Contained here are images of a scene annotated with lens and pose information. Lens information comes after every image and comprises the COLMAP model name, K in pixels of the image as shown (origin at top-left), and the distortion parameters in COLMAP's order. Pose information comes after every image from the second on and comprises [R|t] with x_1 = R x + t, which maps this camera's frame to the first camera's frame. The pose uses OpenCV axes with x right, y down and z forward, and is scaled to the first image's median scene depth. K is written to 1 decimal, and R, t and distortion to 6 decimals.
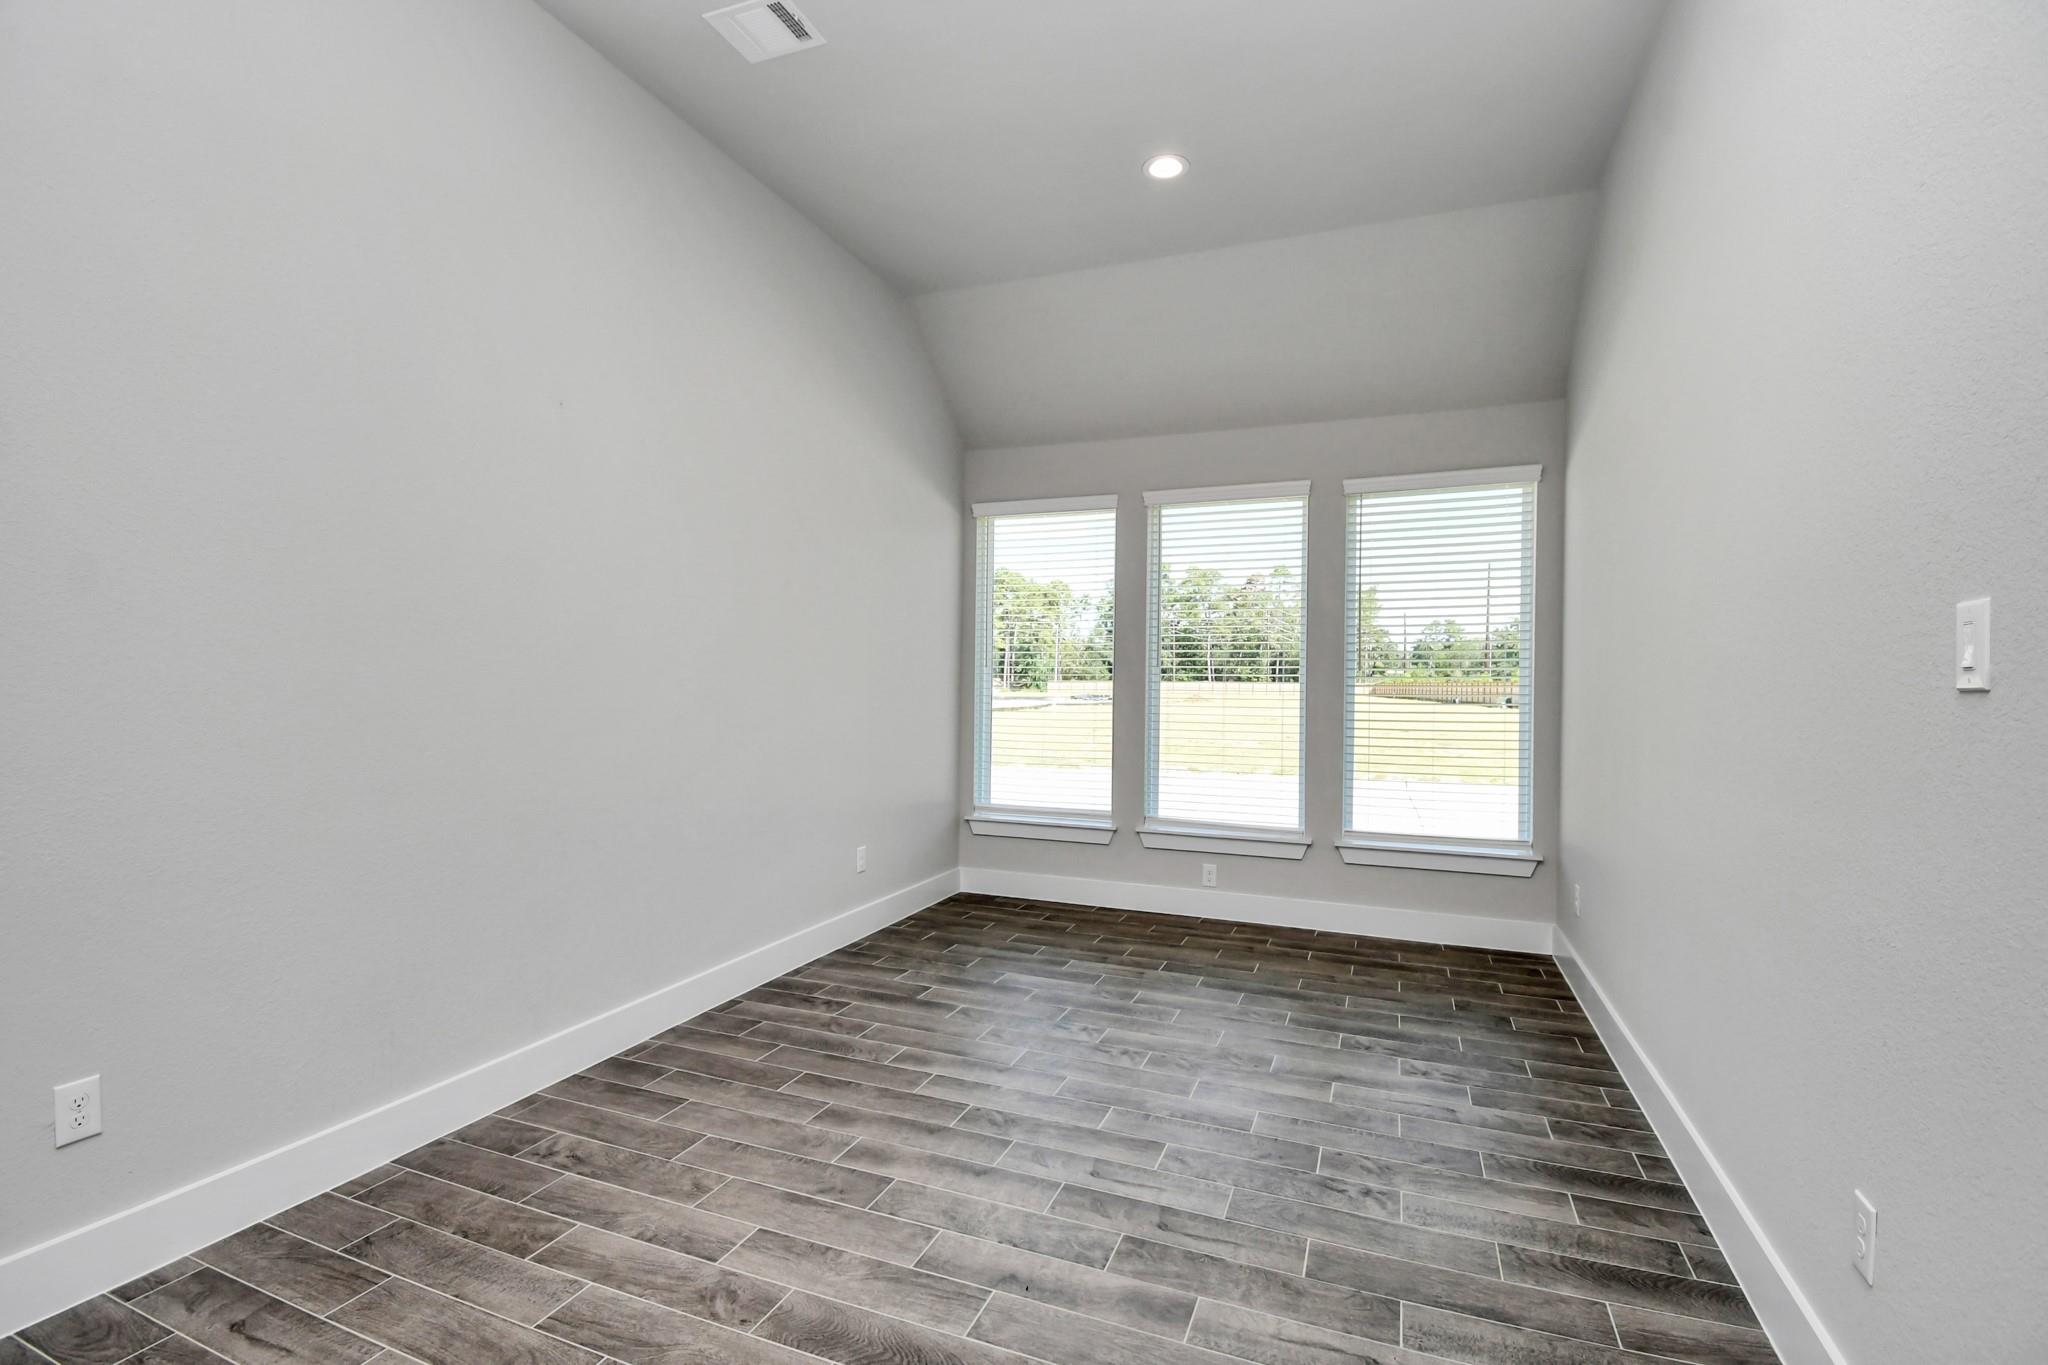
lens RADIAL K [[925.3, 0, 1020.8], [0, 925.3, 700.2], [0, 0, 1]] dist [0.025672, -0.028566]
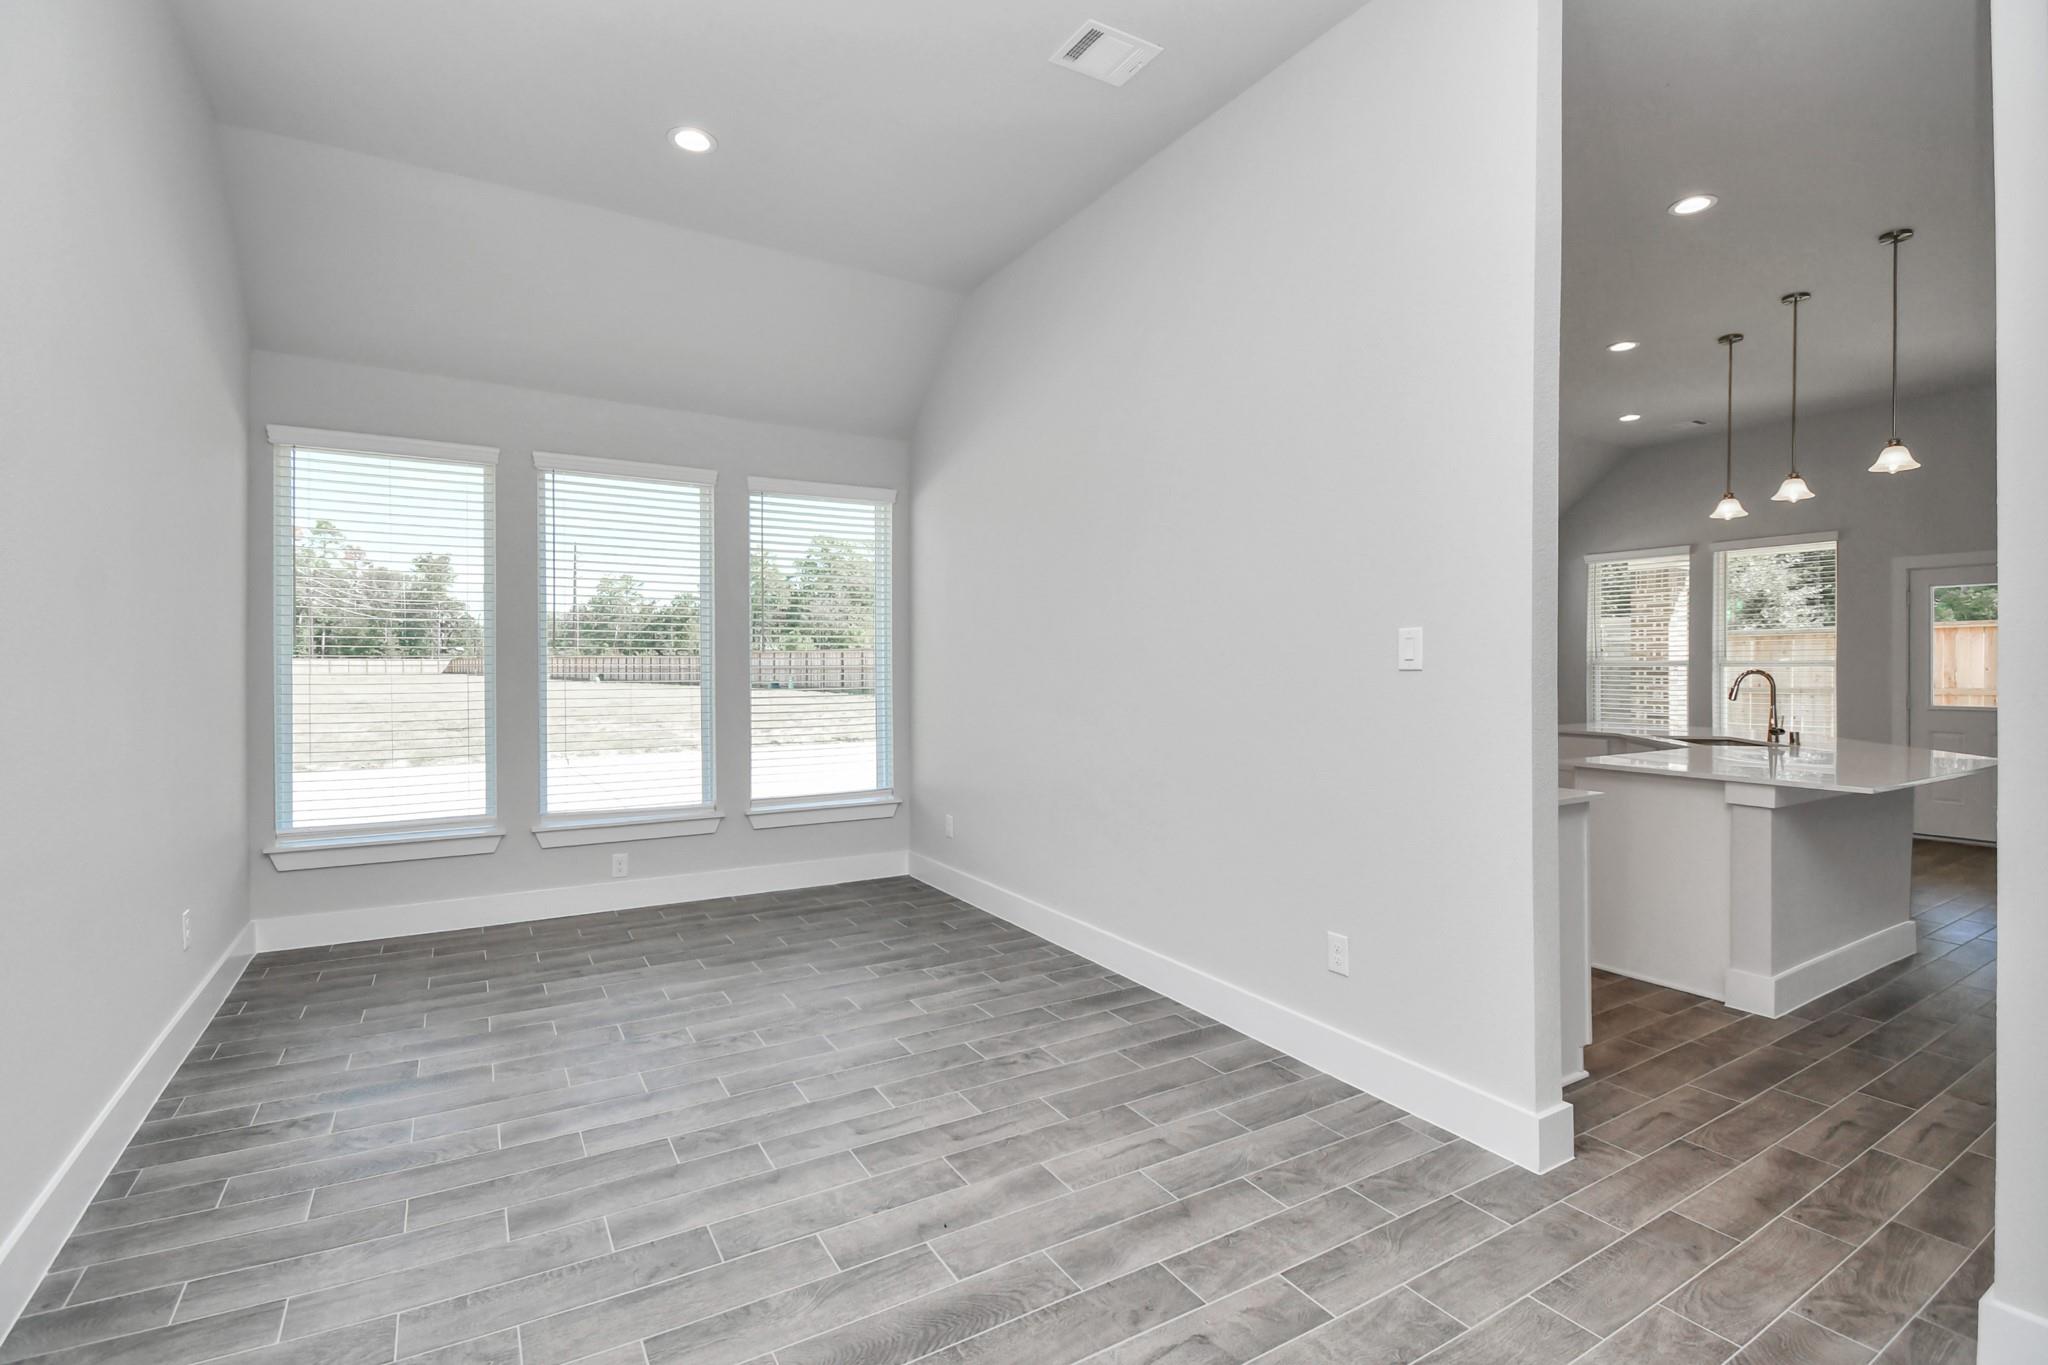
lens RADIAL K [[897.5, 0, 1015.6], [0, 897.5, 684.7], [0, 0, 1]] dist [0.024195, -0.027038]
pose [[0.621474, -0.026016, 0.783003, -0.466248], [0.019344, 0.999653, 0.017861, -0.012100], [-0.783196, 0.004047, 0.621762, 0.169770]]
